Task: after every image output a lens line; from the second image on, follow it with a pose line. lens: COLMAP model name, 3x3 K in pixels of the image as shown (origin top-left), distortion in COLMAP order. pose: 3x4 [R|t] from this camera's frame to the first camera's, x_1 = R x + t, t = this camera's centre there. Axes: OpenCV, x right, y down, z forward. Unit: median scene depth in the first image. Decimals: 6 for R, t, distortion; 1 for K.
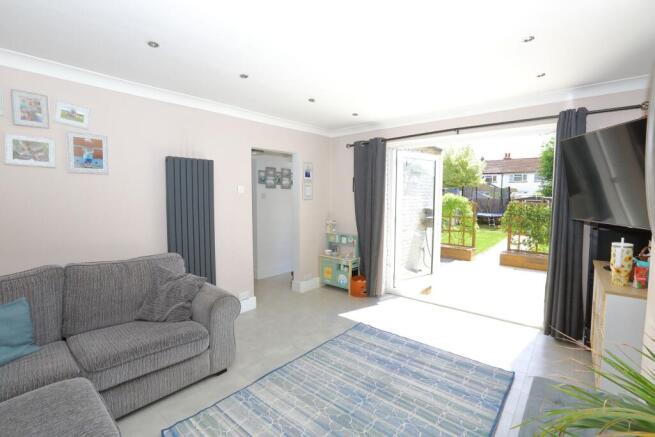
lens RADIAL K [[297.3, 0, 327.0], [0, 297.3, 217.2], [0, 0, 1]] dist [-0.027862, 0.002400]
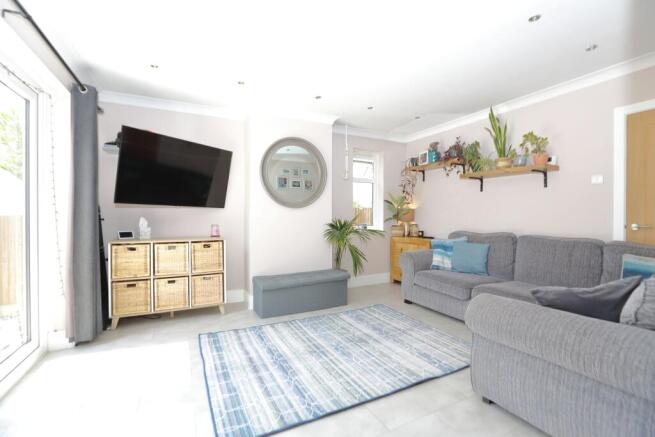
lens RADIAL K [[297.3, 0, 327.0], [0, 297.3, 216.7], [0, 0, 1]] dist [-0.027862, 0.002400]
pose [[-0.921721, -0.003943, 0.387834, -0.271514], [0.026652, 0.996941, 0.073477, -0.003615], [-0.386937, 0.078062, -0.918796, 1.851671]]
